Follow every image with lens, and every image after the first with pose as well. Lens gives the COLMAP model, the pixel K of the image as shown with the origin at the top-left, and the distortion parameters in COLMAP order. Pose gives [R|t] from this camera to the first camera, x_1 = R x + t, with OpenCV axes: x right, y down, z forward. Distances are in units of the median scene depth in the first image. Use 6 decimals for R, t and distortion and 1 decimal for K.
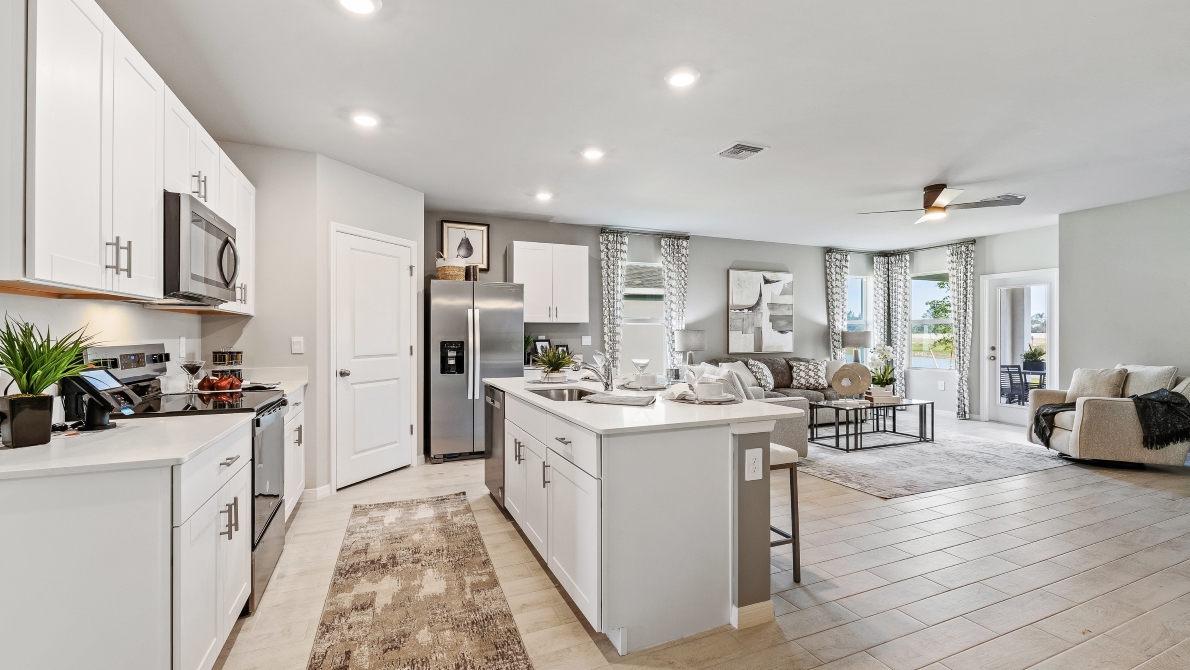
lens RADIAL K [[498.8, 0, 593.5], [0, 498.8, 334.8], [0, 0, 1]] dist [0.000341, -0.000975]
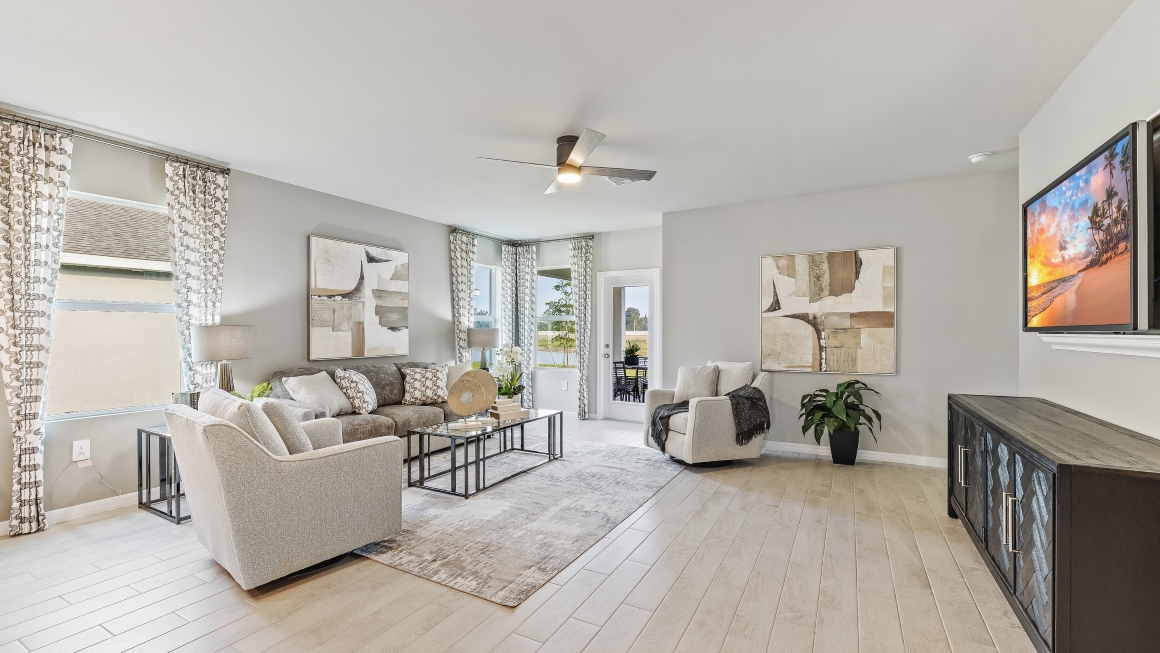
lens RADIAL K [[486.2, 0, 580.6], [0, 486.2, 335.2], [0, 0, 1]] dist [0.000341, -0.000975]
pose [[0.786769, -0.004051, 0.617234, 0.172928], [0.000223, 0.999980, 0.006279, -0.000842], [-0.617247, -0.004803, 0.786755, 0.292106]]
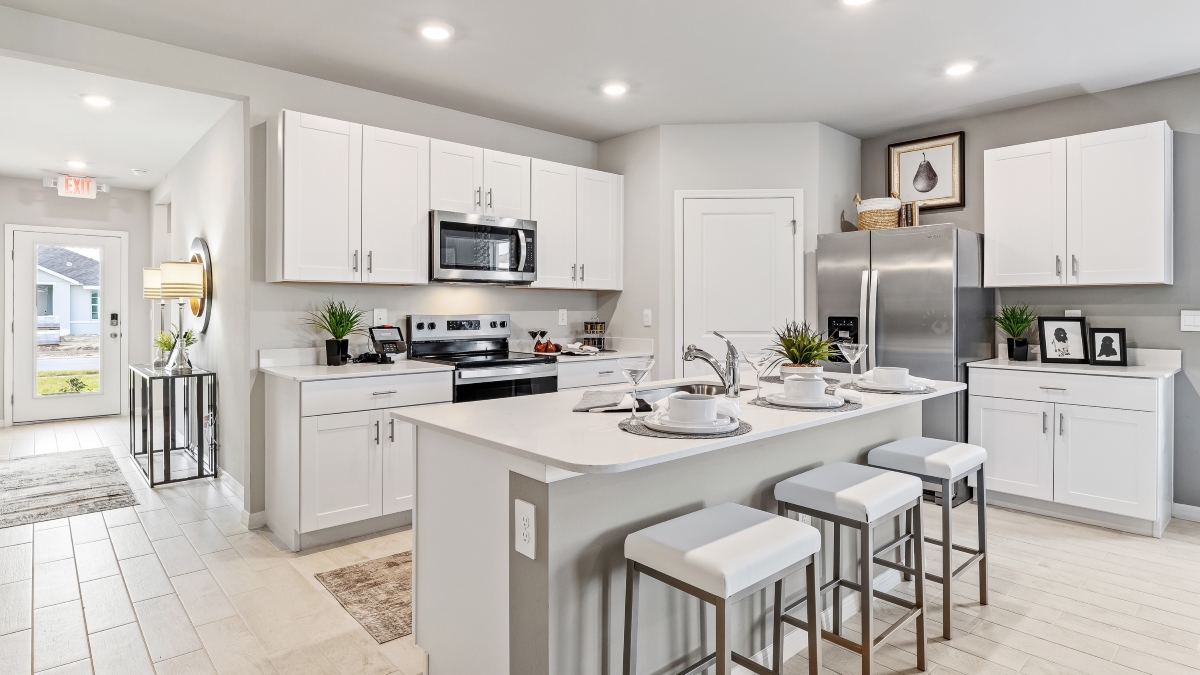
lens RADIAL K [[631.3, 0, 599.4], [0, 631.3, 308.1], [0, 0, 1]] dist [-0.009134, 0.000627]
pose [[0.324007, 0.000539, -0.946055, 0.352717], [-0.002450, 0.999997, -0.000269, 0.000861], [0.946052, 0.002405, 0.324007, 0.285026]]
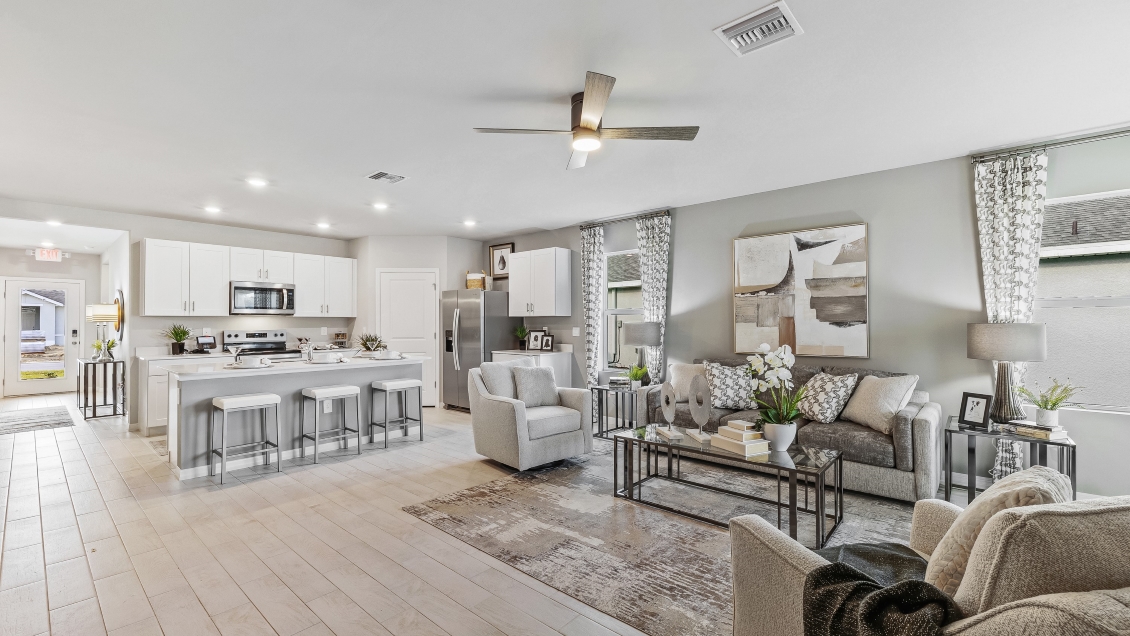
lens RADIAL K [[473.6, 0, 562.7], [0, 473.6, 317.7], [0, 0, 1]] dist [0.000341, -0.000975]
pose [[0.430985, -0.009014, -0.902314, 0.888352], [0.000305, 0.999952, -0.009843, -0.009219], [0.902359, 0.003967, 0.430967, 0.524671]]
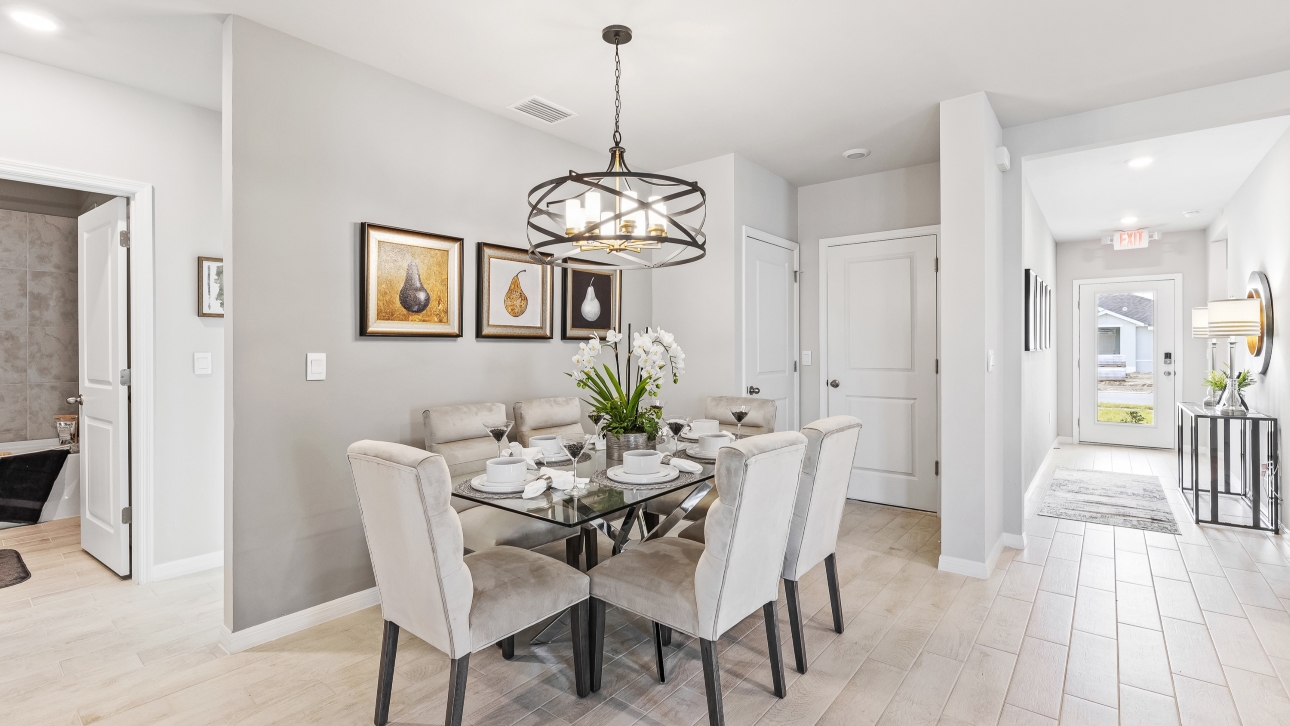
lens RADIAL K [[575.6, 0, 641.4], [0, 575.6, 351.5], [0, 0, 1]] dist [-0.004513, -0.001035]
pose [[-0.884401, 0.005971, -0.466689, 0.387648], [0.004319, 0.999980, 0.004610, 0.000887], [0.466707, 0.002061, -0.884409, 0.319057]]
